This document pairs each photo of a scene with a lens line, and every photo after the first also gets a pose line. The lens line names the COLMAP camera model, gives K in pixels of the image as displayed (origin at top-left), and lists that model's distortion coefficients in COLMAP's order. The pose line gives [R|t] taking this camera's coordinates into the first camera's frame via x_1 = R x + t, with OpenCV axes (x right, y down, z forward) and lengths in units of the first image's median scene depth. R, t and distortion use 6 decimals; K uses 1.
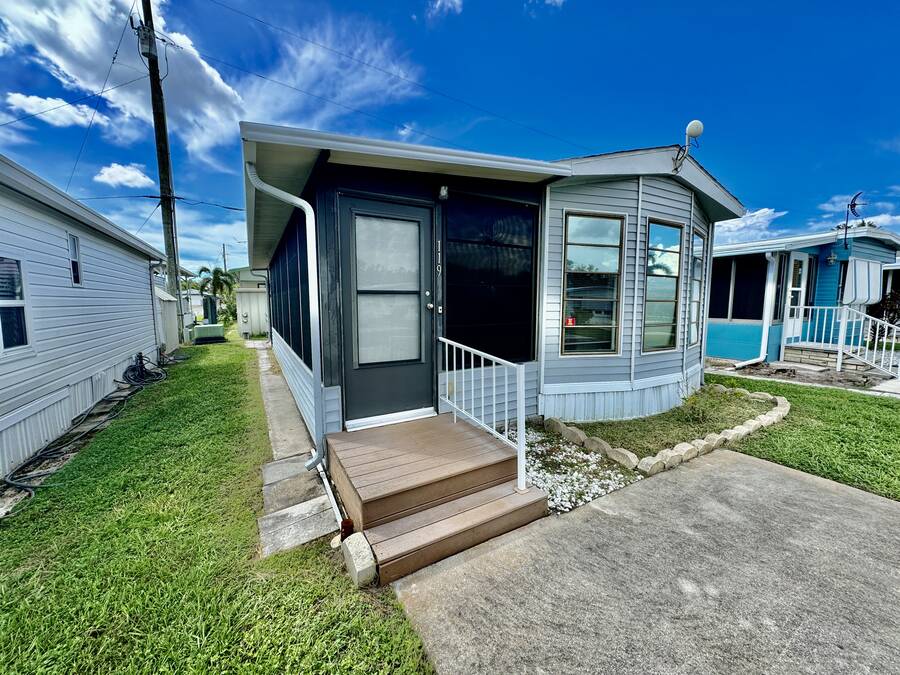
lens RADIAL K [[358.6, 0, 451.1], [0, 358.6, 338.9], [0, 0, 1]] dist [-0.002008, -0.000651]
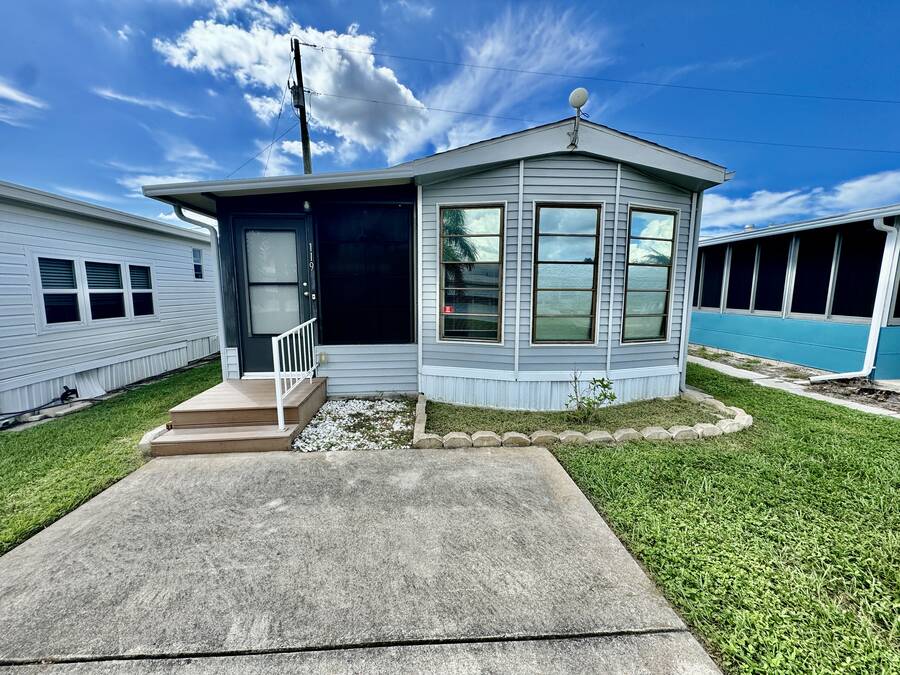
lens RADIAL K [[358.6, 0, 448.1], [0, 358.6, 338.6], [0, 0, 1]] dist [-0.002008, -0.000651]
pose [[0.899288, 0.059902, -0.433234, 0.796876], [-0.046302, 0.998049, 0.041886, -0.005830], [0.434898, -0.017608, 0.900307, 0.034602]]
